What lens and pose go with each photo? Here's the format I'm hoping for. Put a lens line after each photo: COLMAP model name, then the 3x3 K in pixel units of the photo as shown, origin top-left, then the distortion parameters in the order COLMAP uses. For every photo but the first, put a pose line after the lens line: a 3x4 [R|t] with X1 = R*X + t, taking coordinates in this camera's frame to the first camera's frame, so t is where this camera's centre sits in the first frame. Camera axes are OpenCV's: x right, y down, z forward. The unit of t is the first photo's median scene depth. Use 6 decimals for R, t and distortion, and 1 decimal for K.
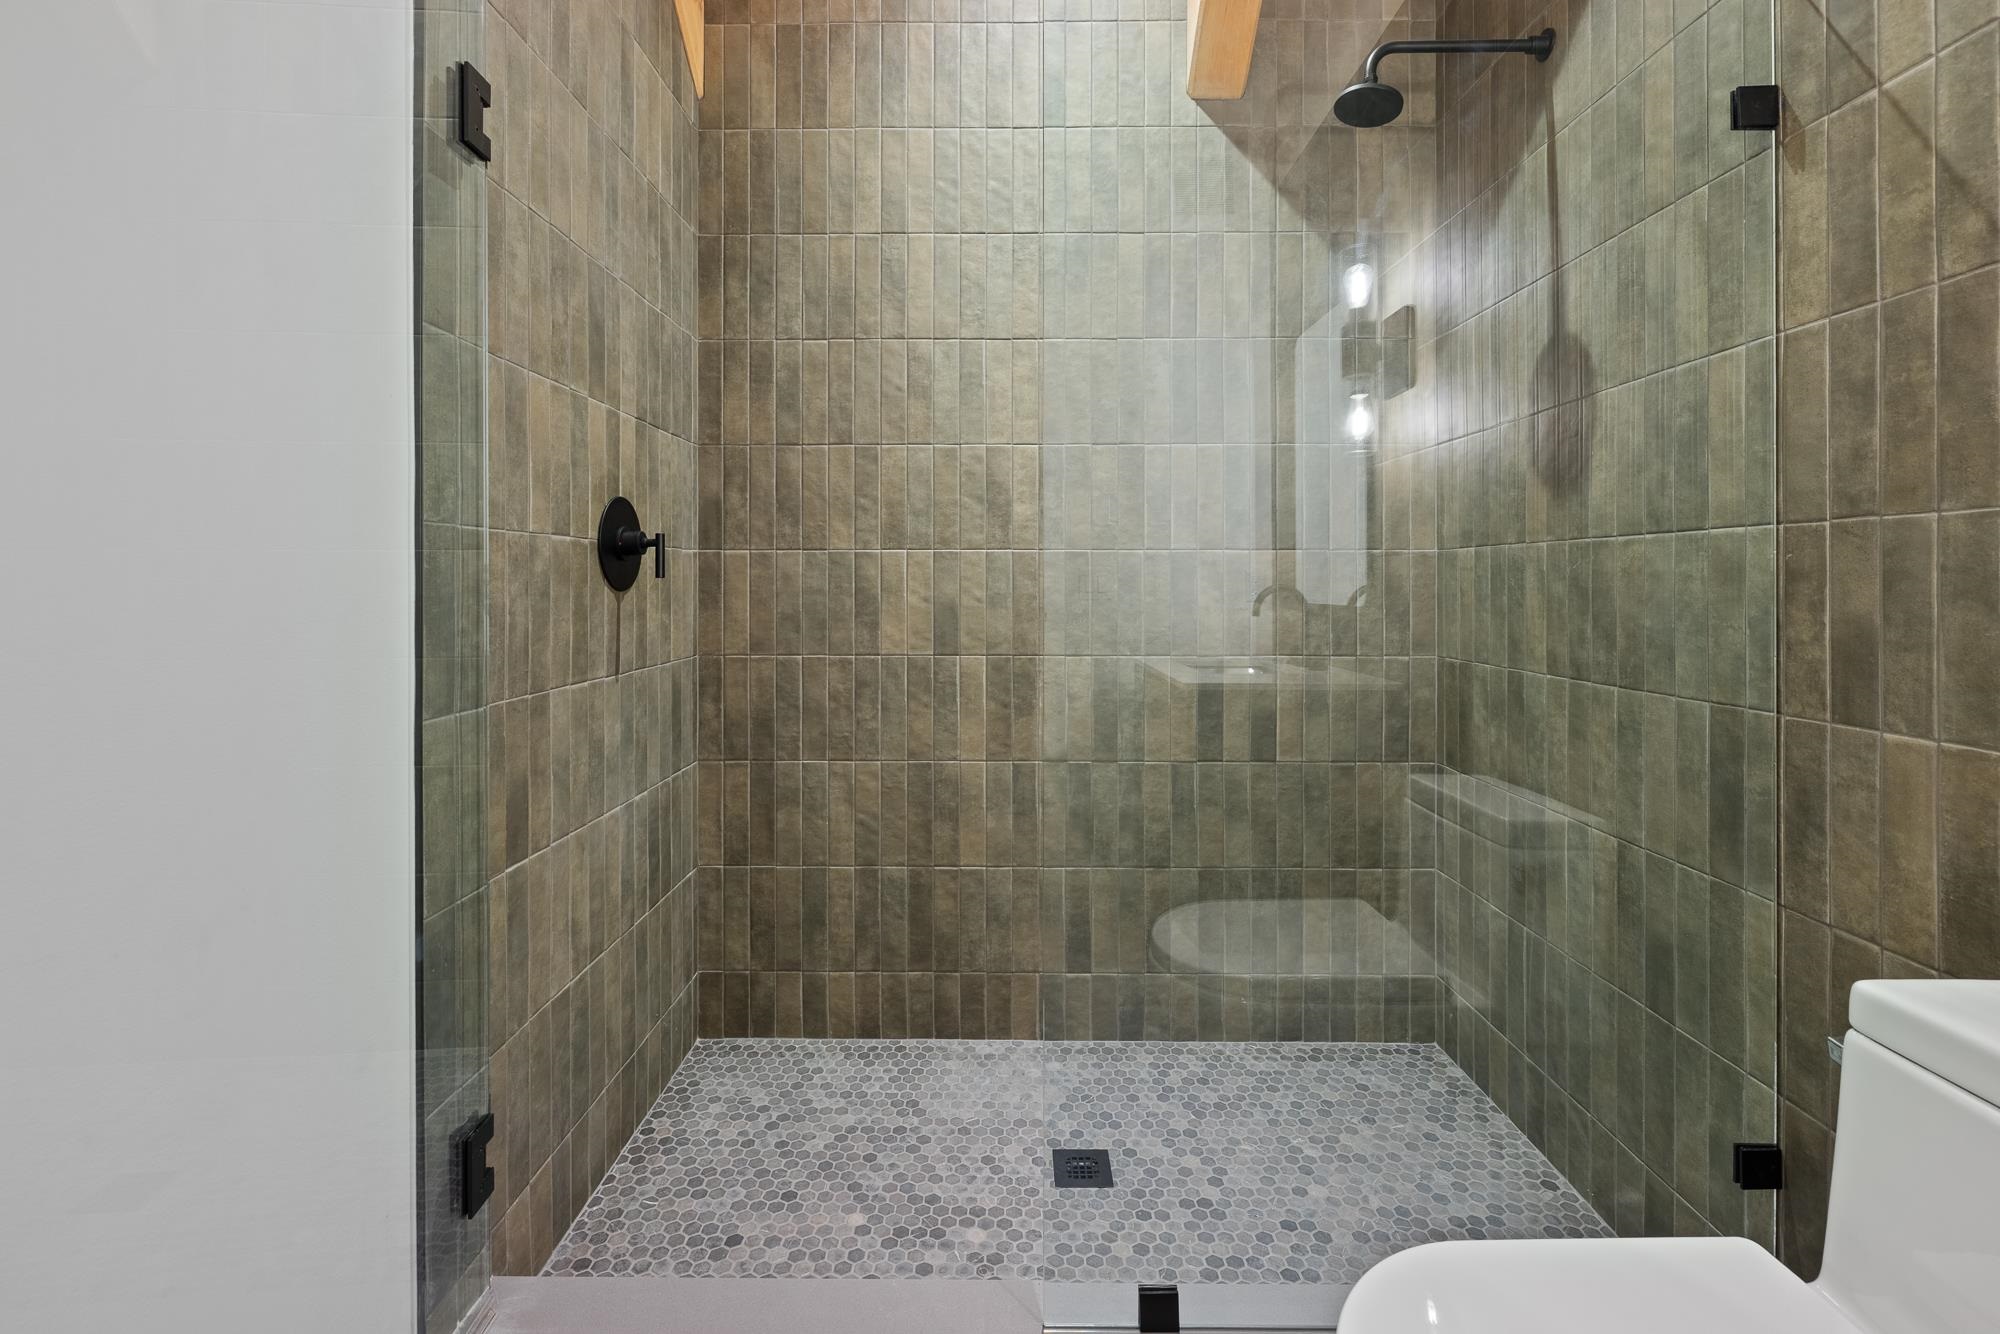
lens RADIAL K [[863.1, 0, 996.7], [0, 863.1, 576.4], [0, 0, 1]] dist [-0.001877, -0.000020]
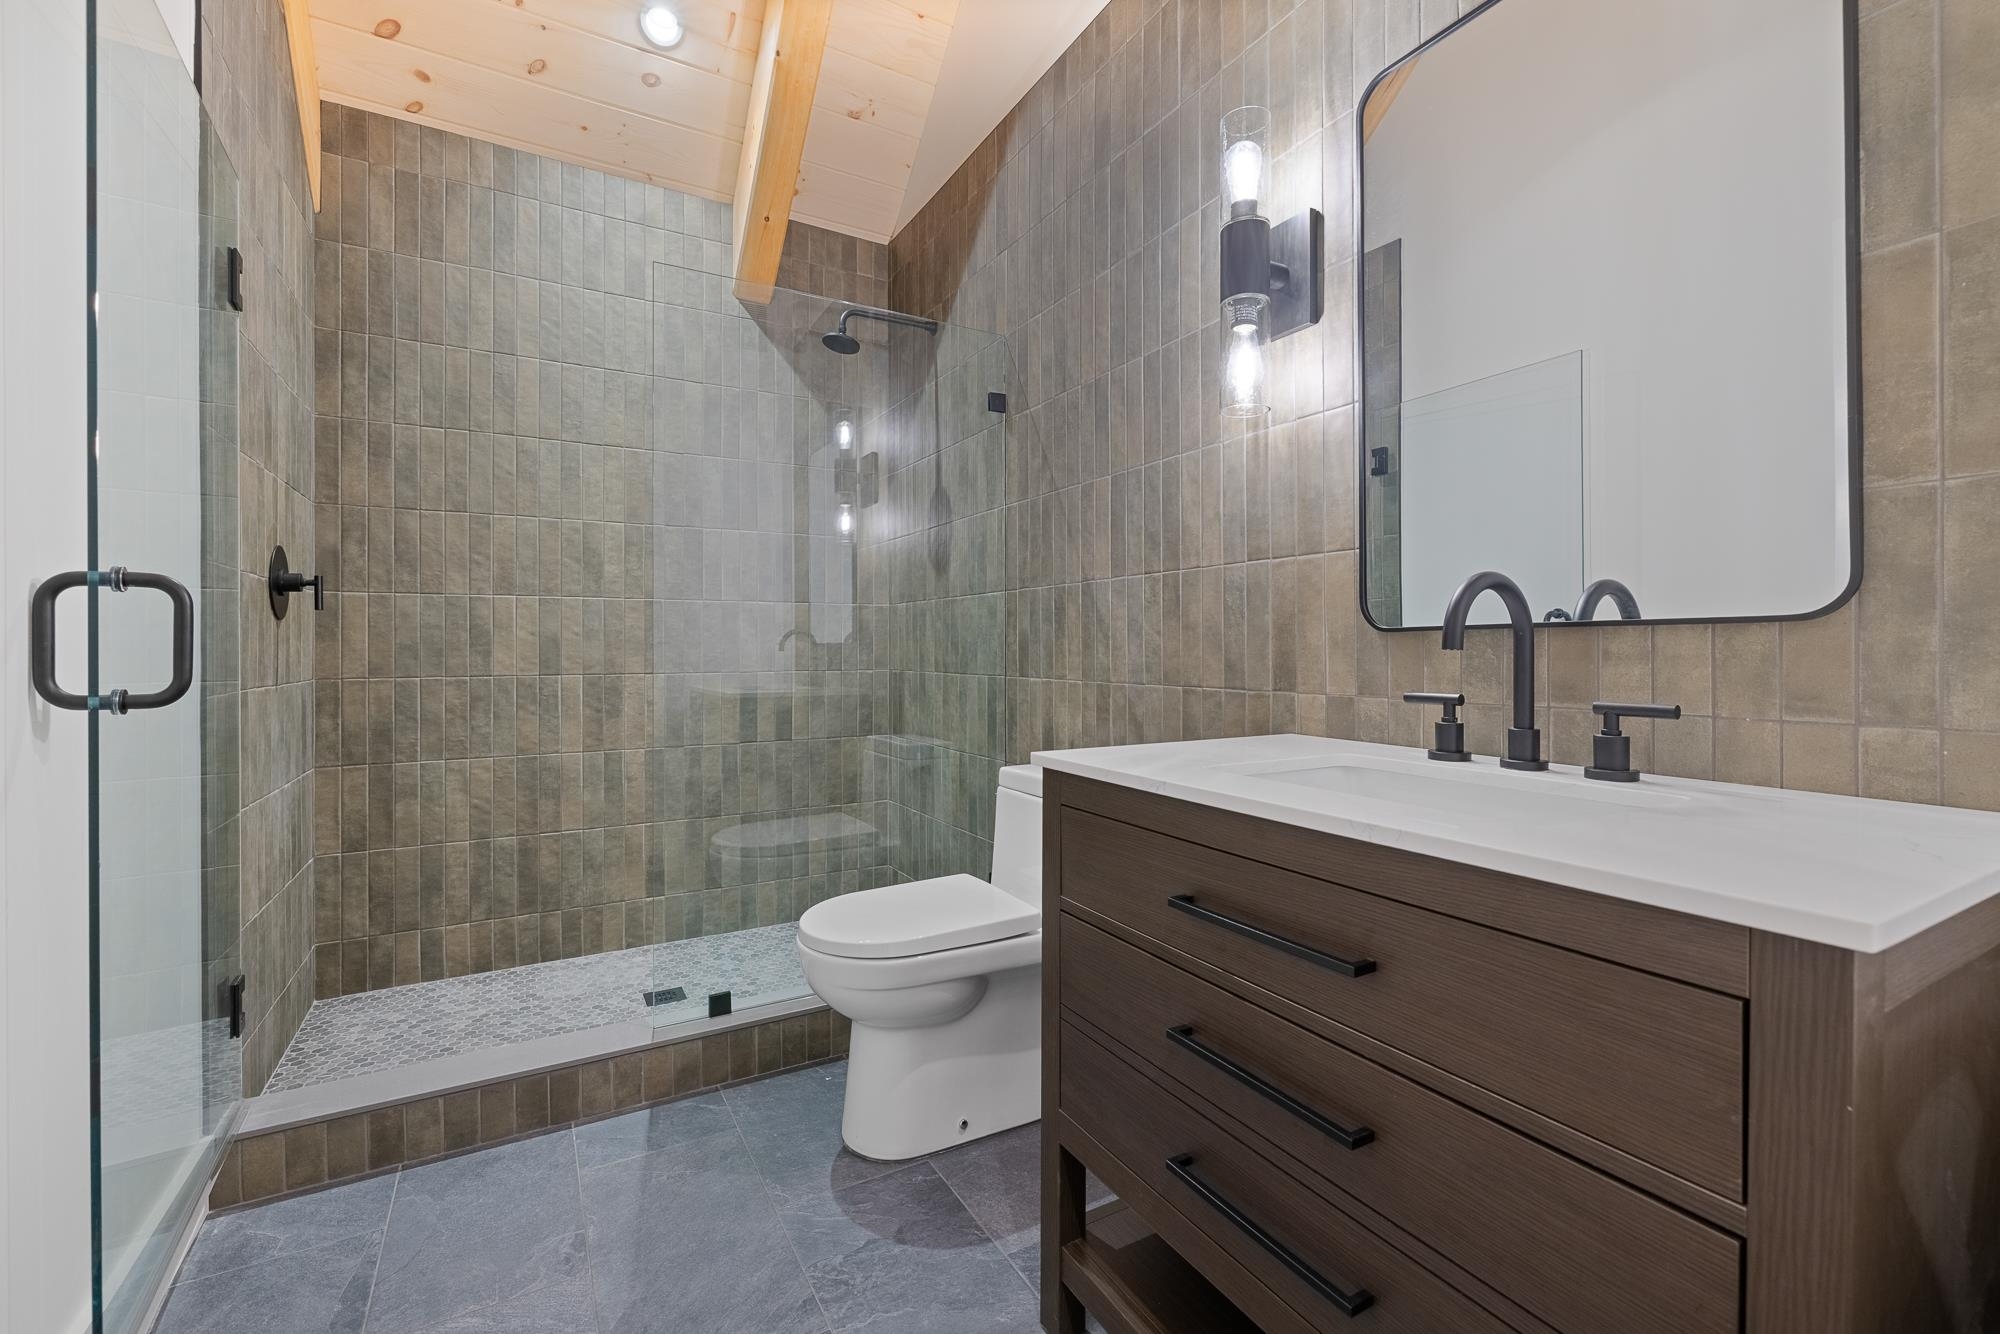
lens RADIAL K [[853.5, 0, 995.5], [0, 853.5, 646.5], [0, 0, 1]] dist [-0.002027, 0.000218]
pose [[0.866956, -0.001412, 0.498383, -0.119022], [-0.001161, 0.999988, 0.004852, 0.039576], [-0.498383, -0.004785, 0.866944, -0.496925]]
